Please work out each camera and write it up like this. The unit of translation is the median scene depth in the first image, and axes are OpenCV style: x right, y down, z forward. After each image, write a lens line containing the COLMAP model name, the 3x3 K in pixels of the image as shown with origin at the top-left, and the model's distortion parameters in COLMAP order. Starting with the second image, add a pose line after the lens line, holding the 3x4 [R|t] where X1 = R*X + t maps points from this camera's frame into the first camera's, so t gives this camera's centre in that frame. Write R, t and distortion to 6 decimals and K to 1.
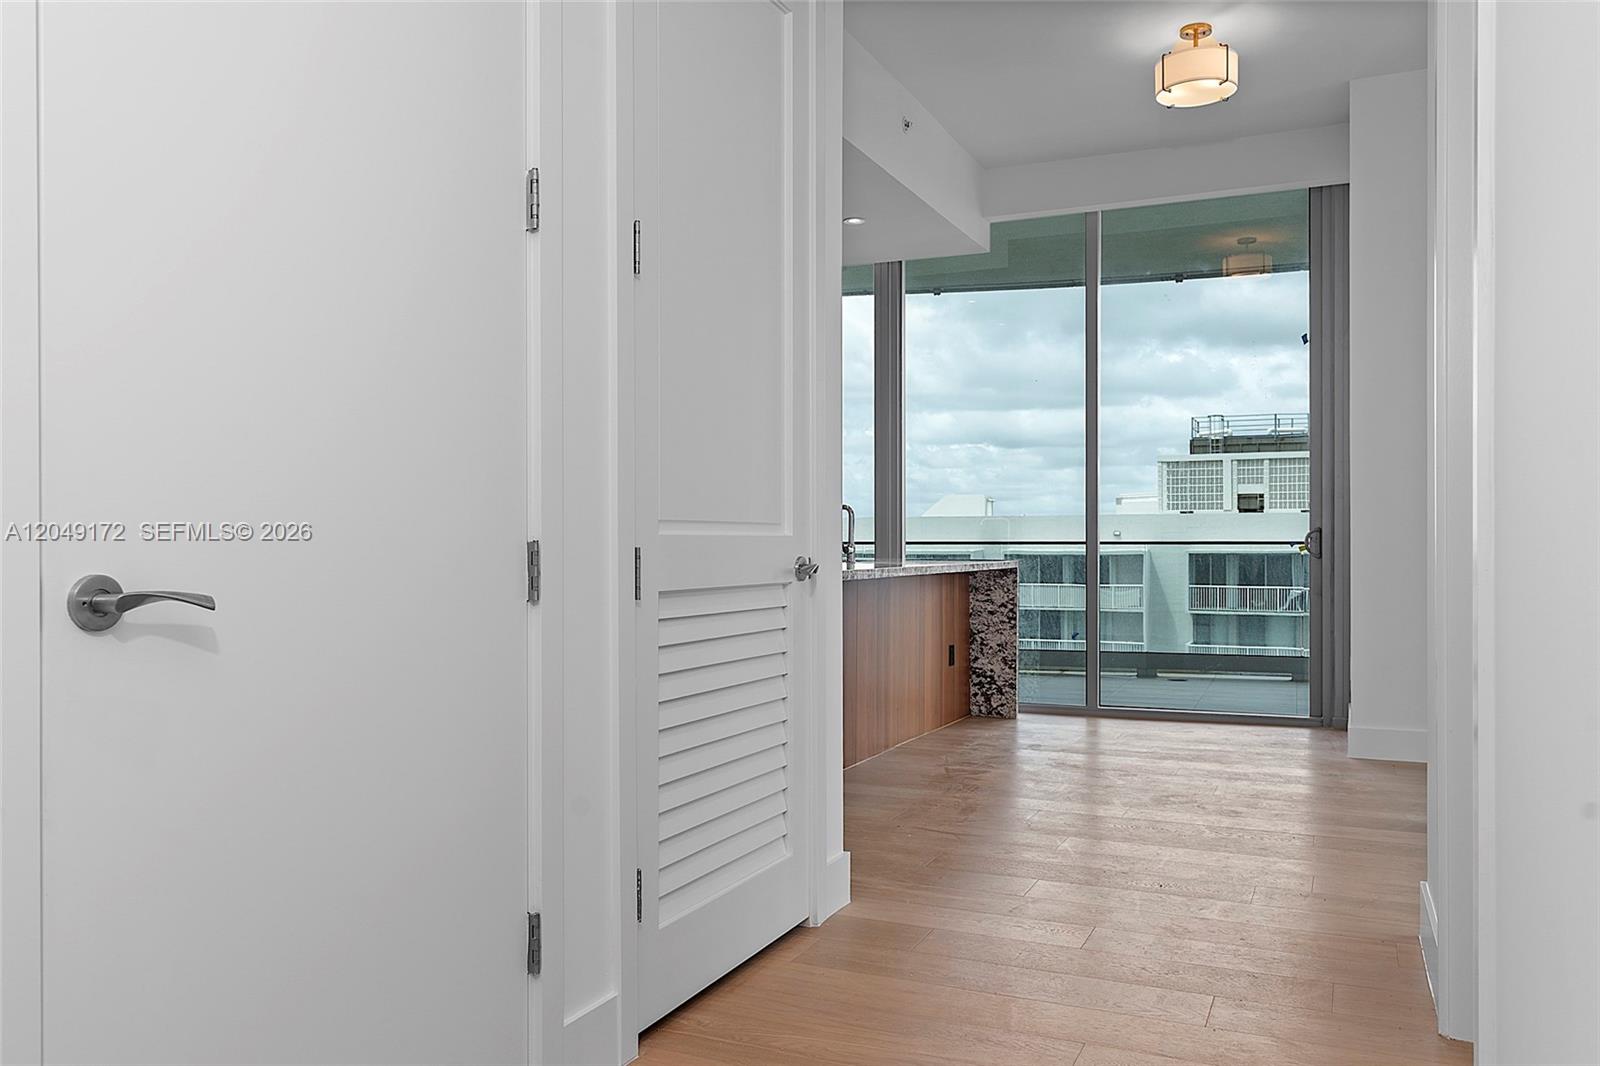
lens RADIAL K [[1226.4, 0, 797.9], [0, 1226.4, 539.7], [0, 0, 1]] dist [0.016989, 0.006141]
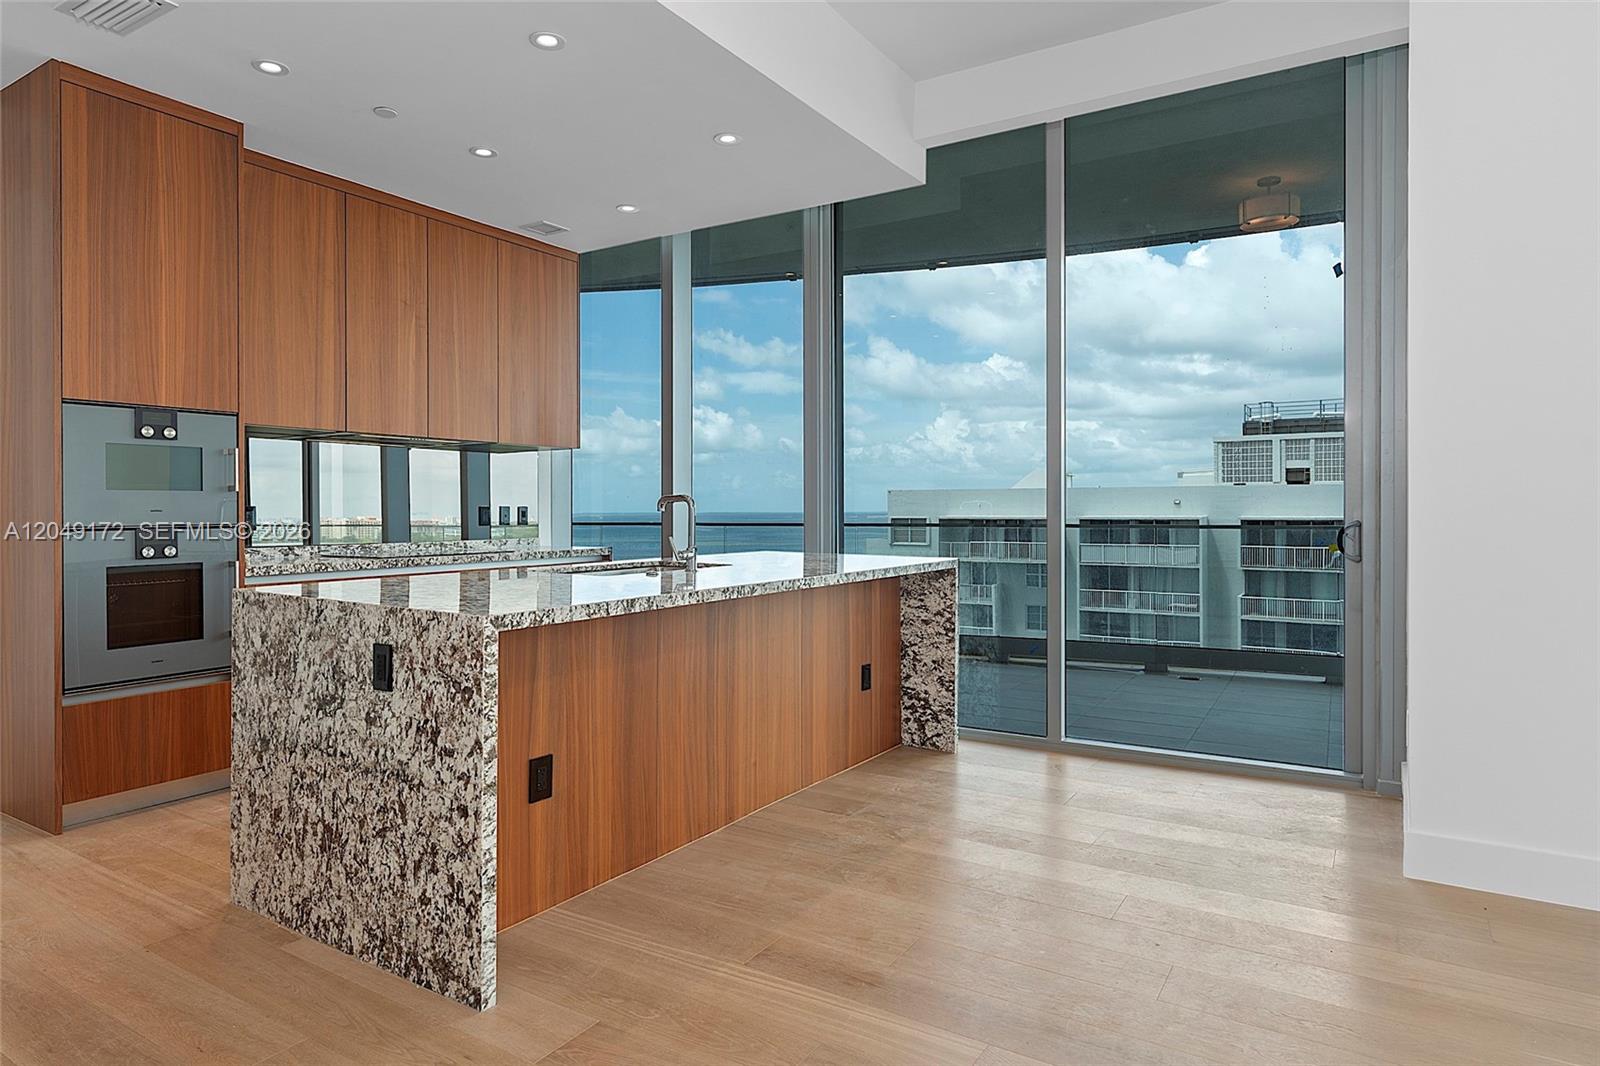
lens RADIAL K [[930.2, 0, 803.7], [0, 930.2, 506.3], [0, 0, 1]] dist [0.012046, 0.001095]
pose [[0.990629, -0.000248, -0.136581, 0.161996], [0.000466, 0.999999, 0.001564, -0.018902], [0.136581, -0.001613, 0.990628, 0.371626]]
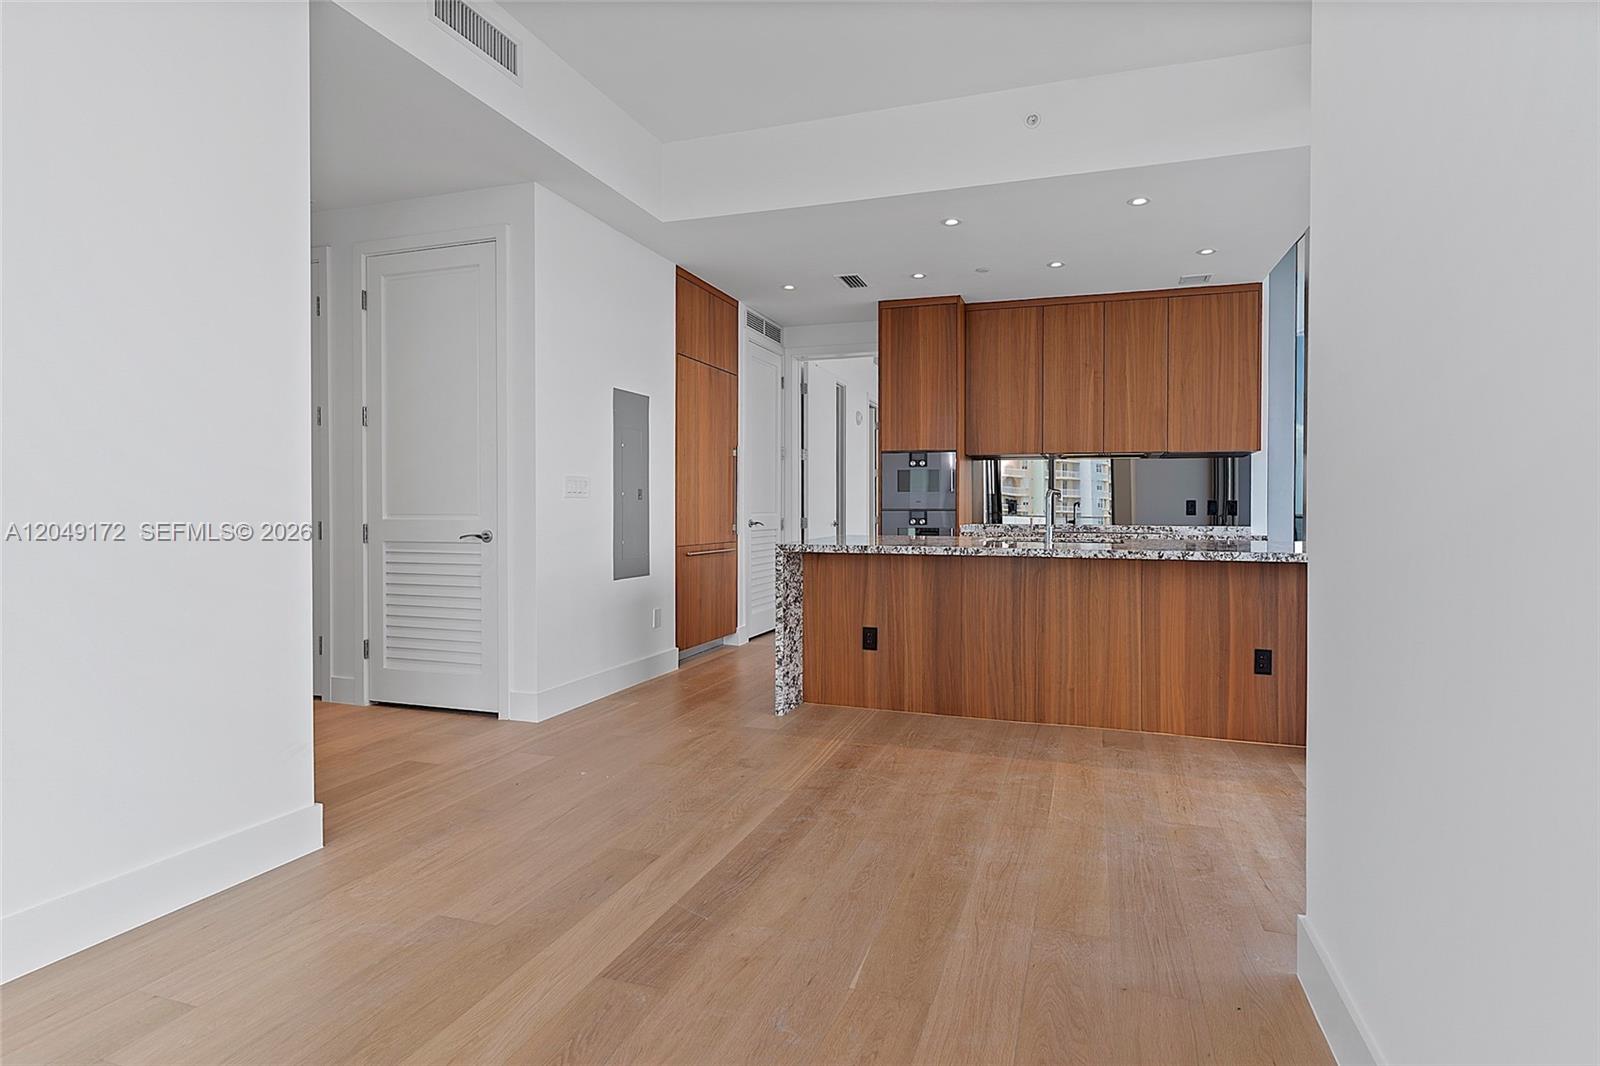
lens RADIAL K [[788.1, 0, 856.6], [0, 788.1, 522.3], [0, 0, 1]] dist [0.001120, 0.000013]
pose [[0.132218, 0.020076, -0.991017, 0.594403], [-0.000300, 0.999796, 0.020214, -0.010928], [0.991221, -0.002375, 0.132197, 0.631609]]
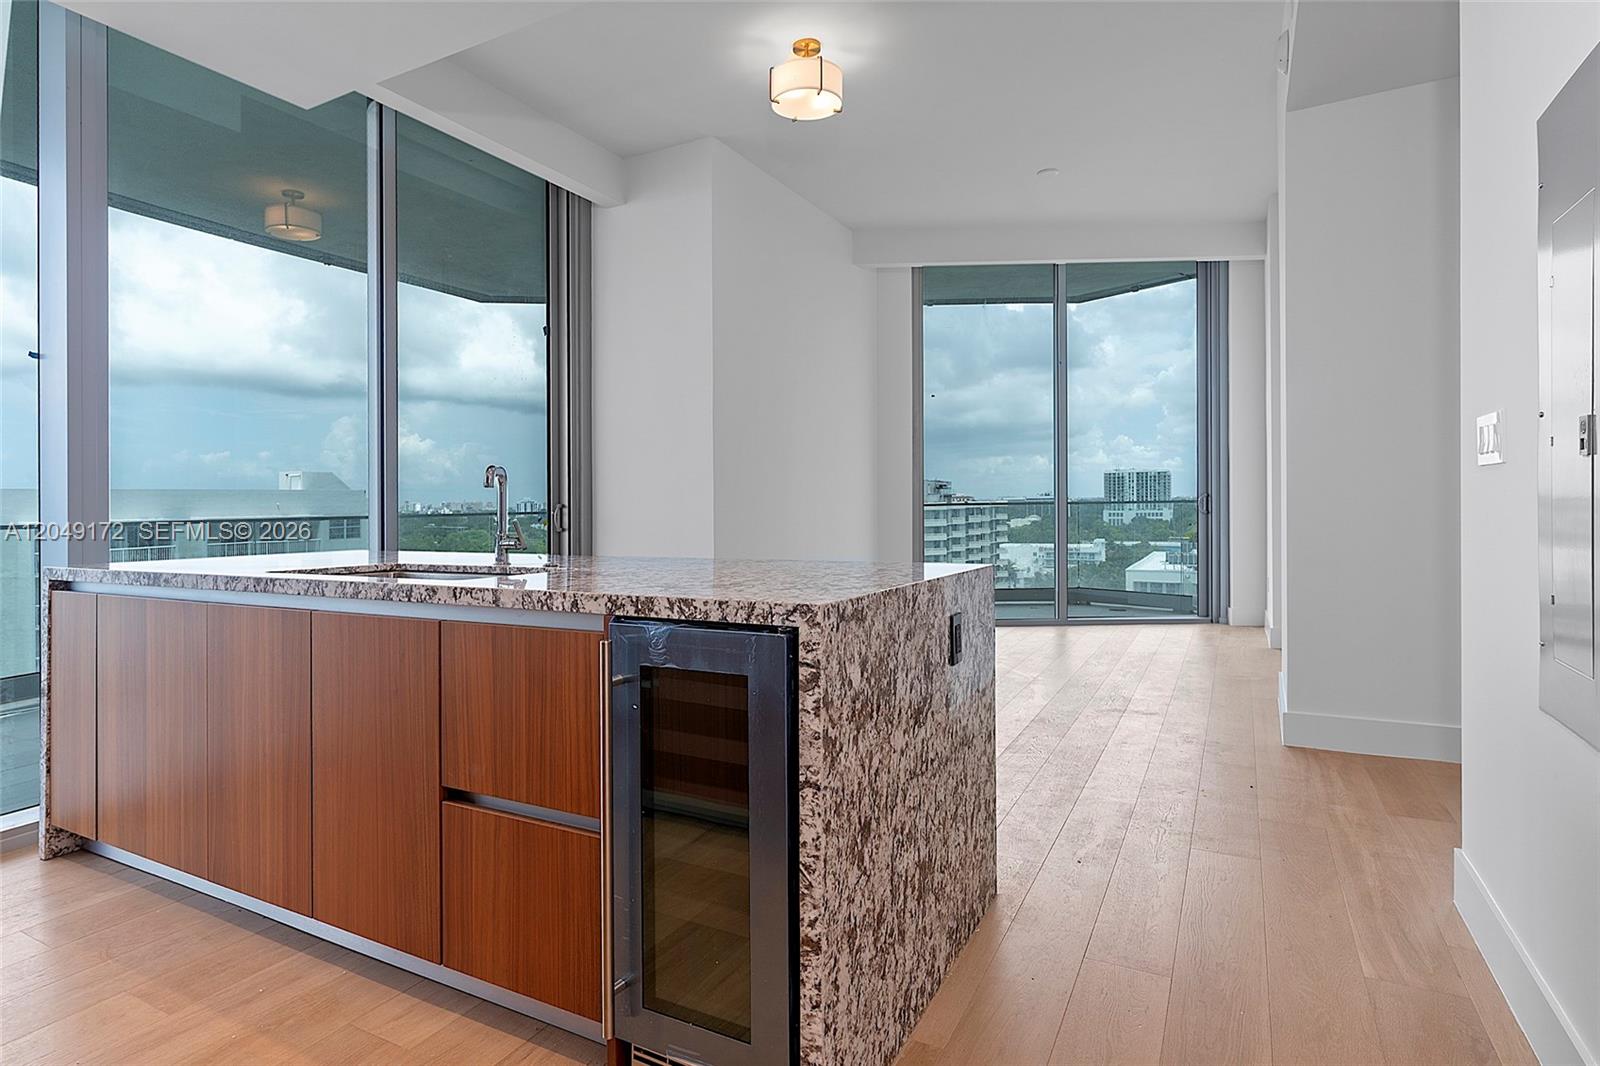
lens RADIAL K [[845.4, 0, 771.7], [0, 845.4, 495.1], [0, 0, 1]] dist [0.000342, 0.000416]
pose [[0.080940, 0.007568, 0.996690, -0.303852], [0.011881, 0.999893, -0.008558, -0.008548], [-0.996648, 0.012535, 0.080841, 0.704908]]
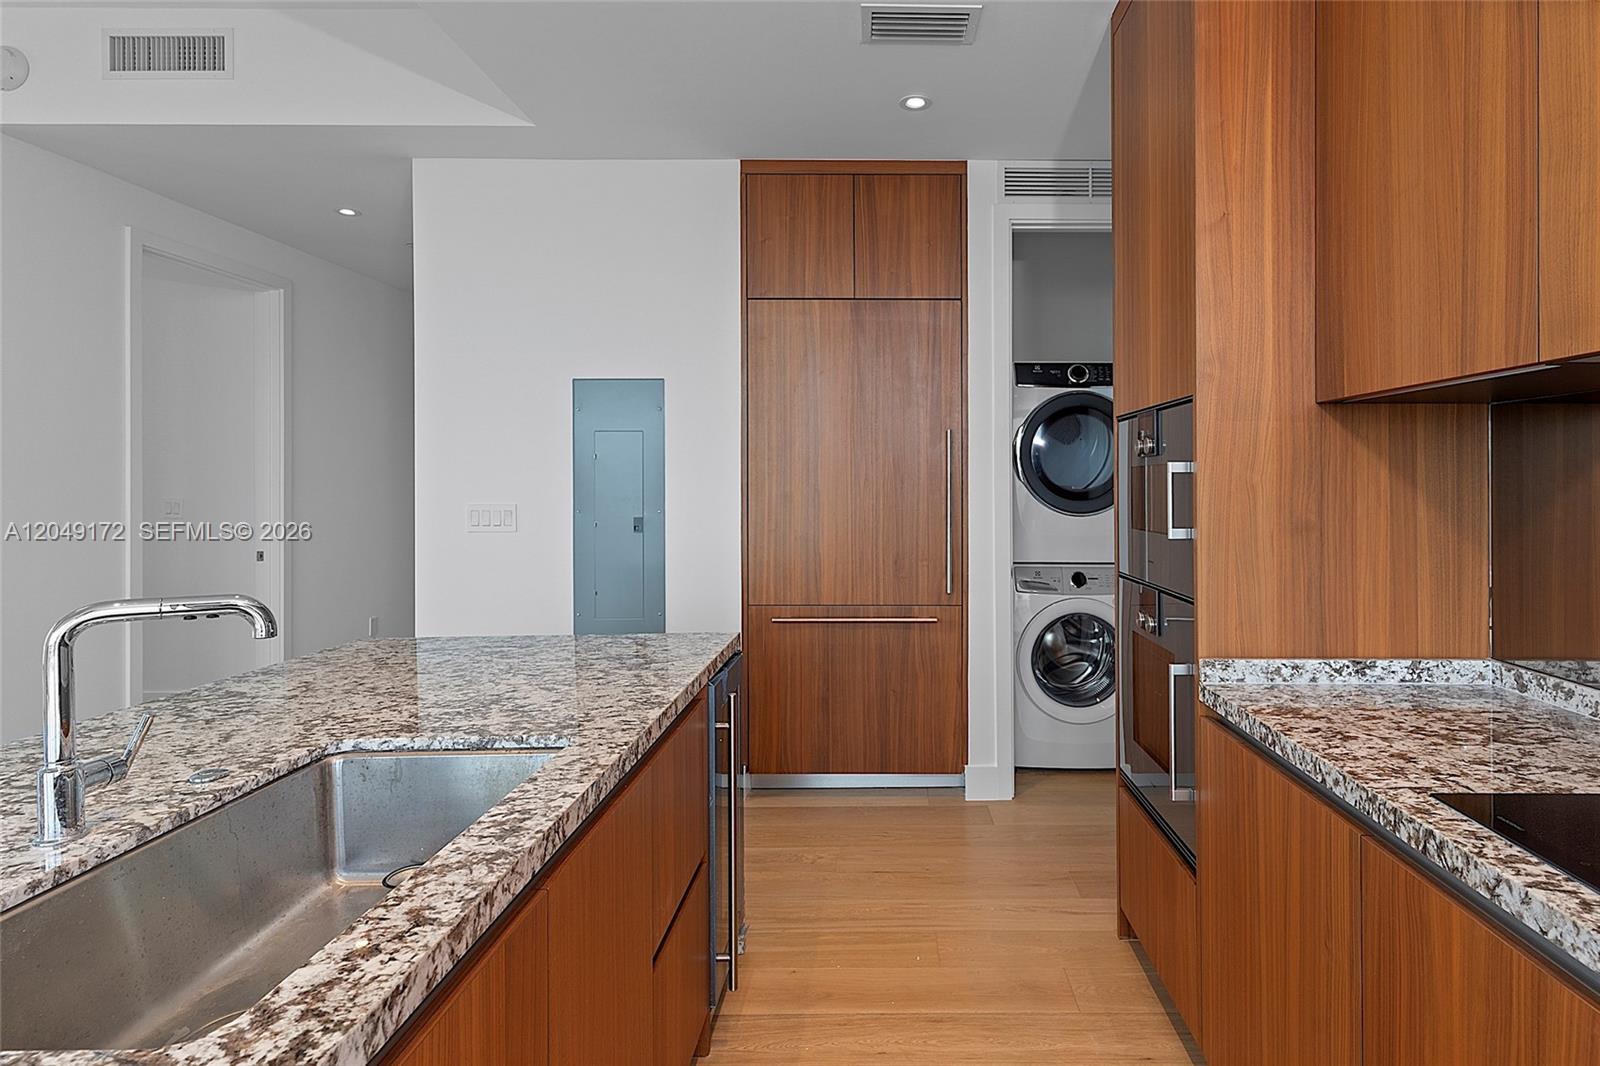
lens RADIAL K [[811.4, 0, 889.8], [0, 811.4, 484.5], [0, 0, 1]] dist [0.000830, -0.001626]
pose [[-0.905913, 0.005620, -0.423427, -0.034184], [0.006181, 0.999981, 0.000049, -0.043955], [0.423419, -0.002573, -0.905930, 1.031112]]
